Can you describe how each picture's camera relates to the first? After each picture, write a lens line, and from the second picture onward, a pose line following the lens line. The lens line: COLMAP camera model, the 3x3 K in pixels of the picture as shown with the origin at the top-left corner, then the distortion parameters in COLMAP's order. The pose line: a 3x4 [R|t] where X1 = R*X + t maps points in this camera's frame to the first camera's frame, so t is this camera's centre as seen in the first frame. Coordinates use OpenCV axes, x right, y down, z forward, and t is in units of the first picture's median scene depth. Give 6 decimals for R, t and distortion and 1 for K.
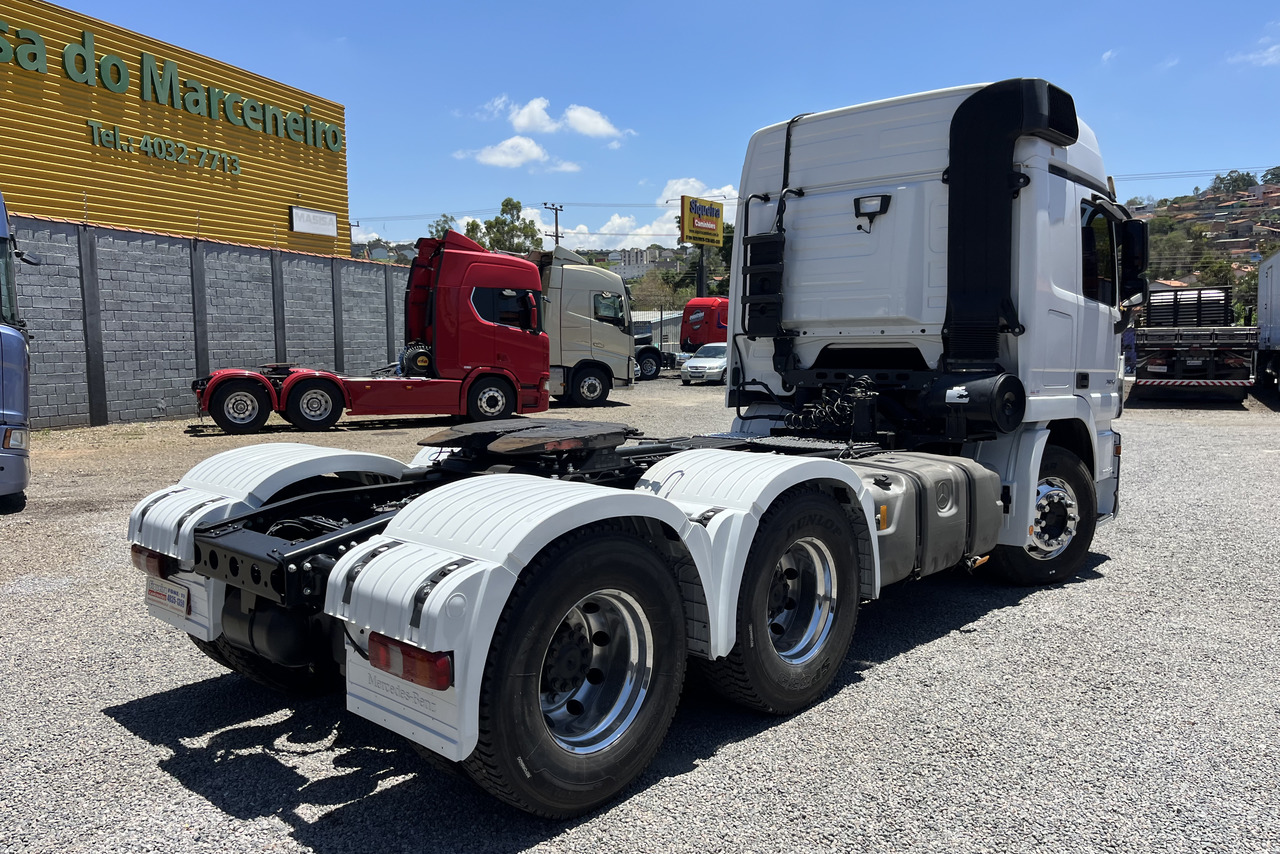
lens RADIAL K [[970.4, 0, 616.4], [0, 970.4, 434.9], [0, 0, 1]] dist [0.060980, -0.100799]
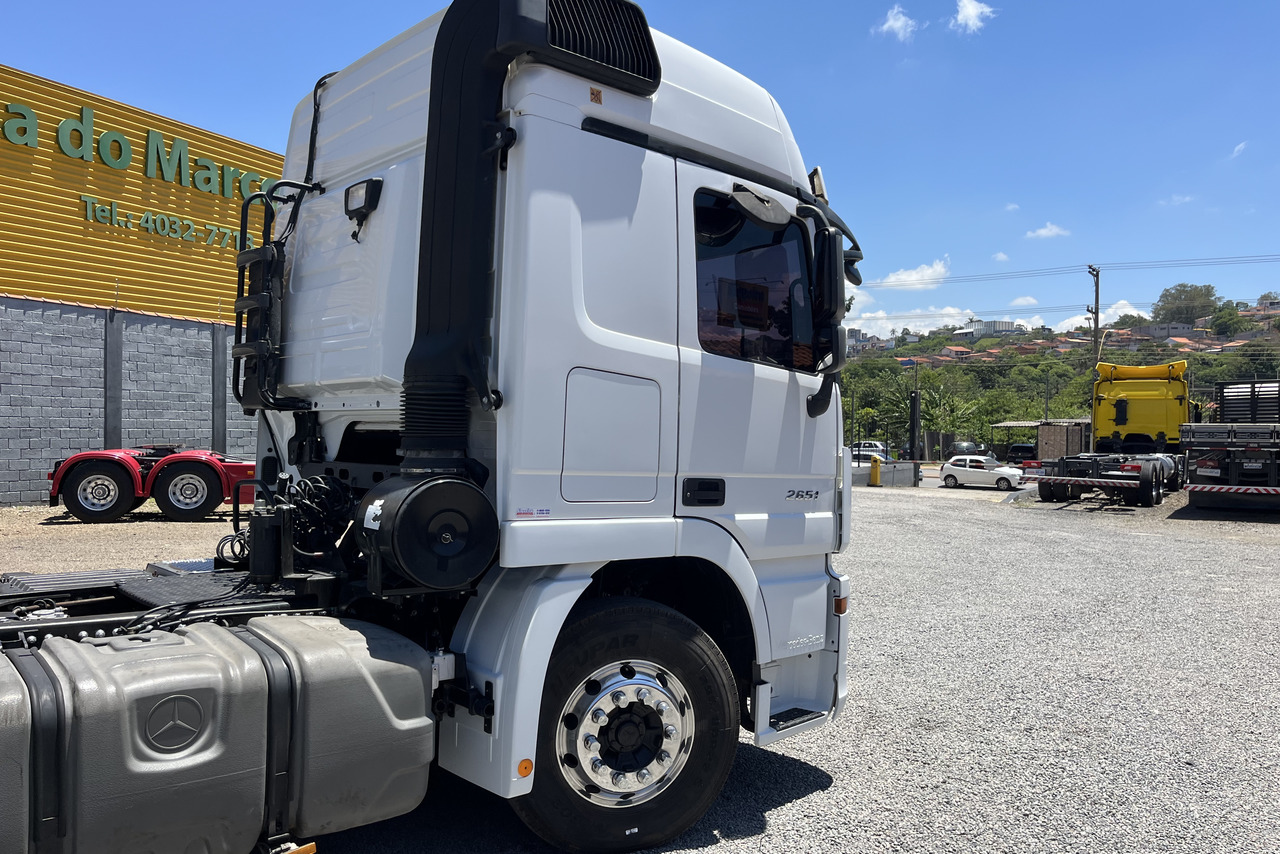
lens RADIAL K [[968.1, 0, 638.3], [0, 968.1, 433.9], [0, 0, 1]] dist [0.073338, -0.111906]
pose [[0.995422, 0.018830, -0.093708, 0.157463], [-0.027372, 0.995501, -0.090712, -0.011655], [0.091578, 0.092862, 0.991459, 0.133881]]
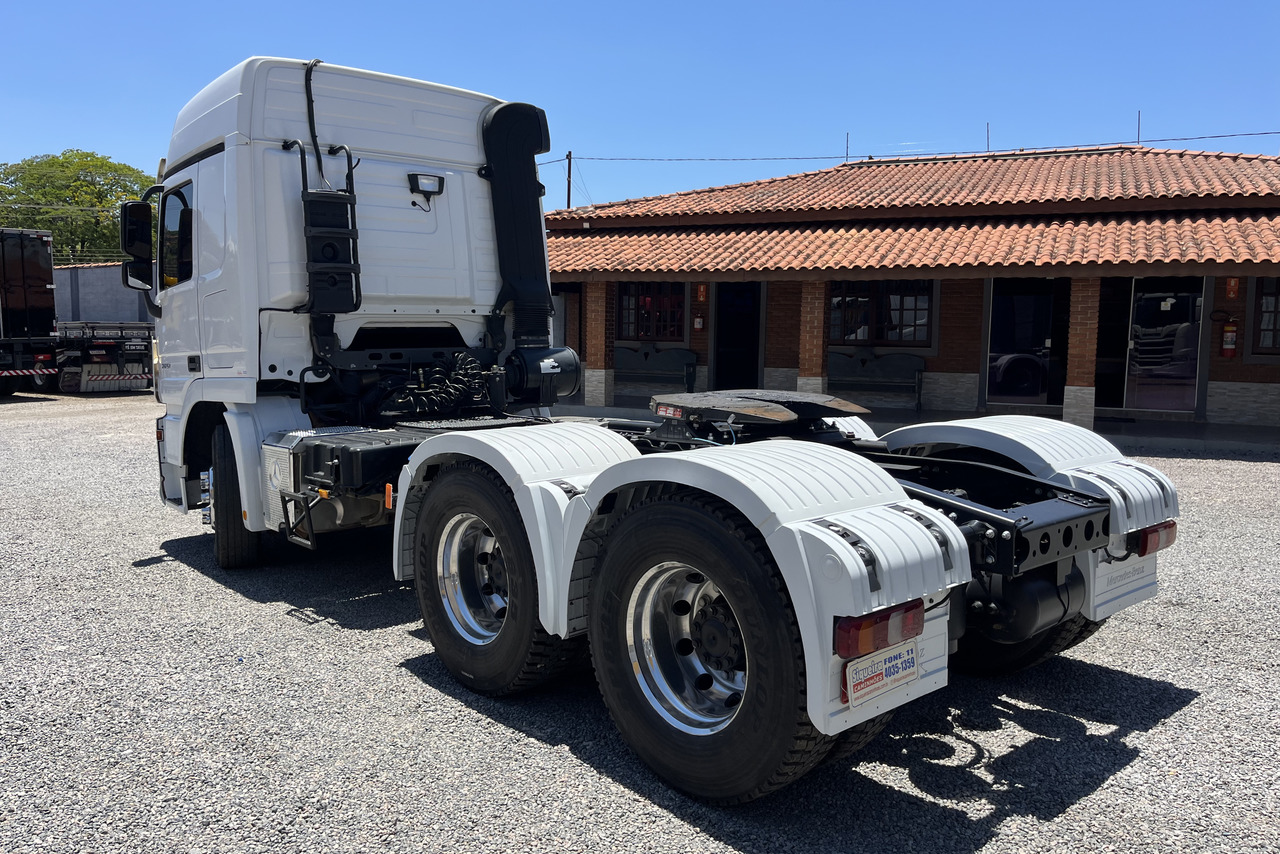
lens RADIAL K [[968.1, 0, 638.3], [0, 968.1, 433.9], [0, 0, 1]] dist [0.073338, -0.111906]
pose [[0.093957, -0.108094, 0.989691, -0.234040], [0.095970, 0.990442, 0.099065, -0.018834], [-0.990940, 0.085673, 0.103433, 0.223640]]
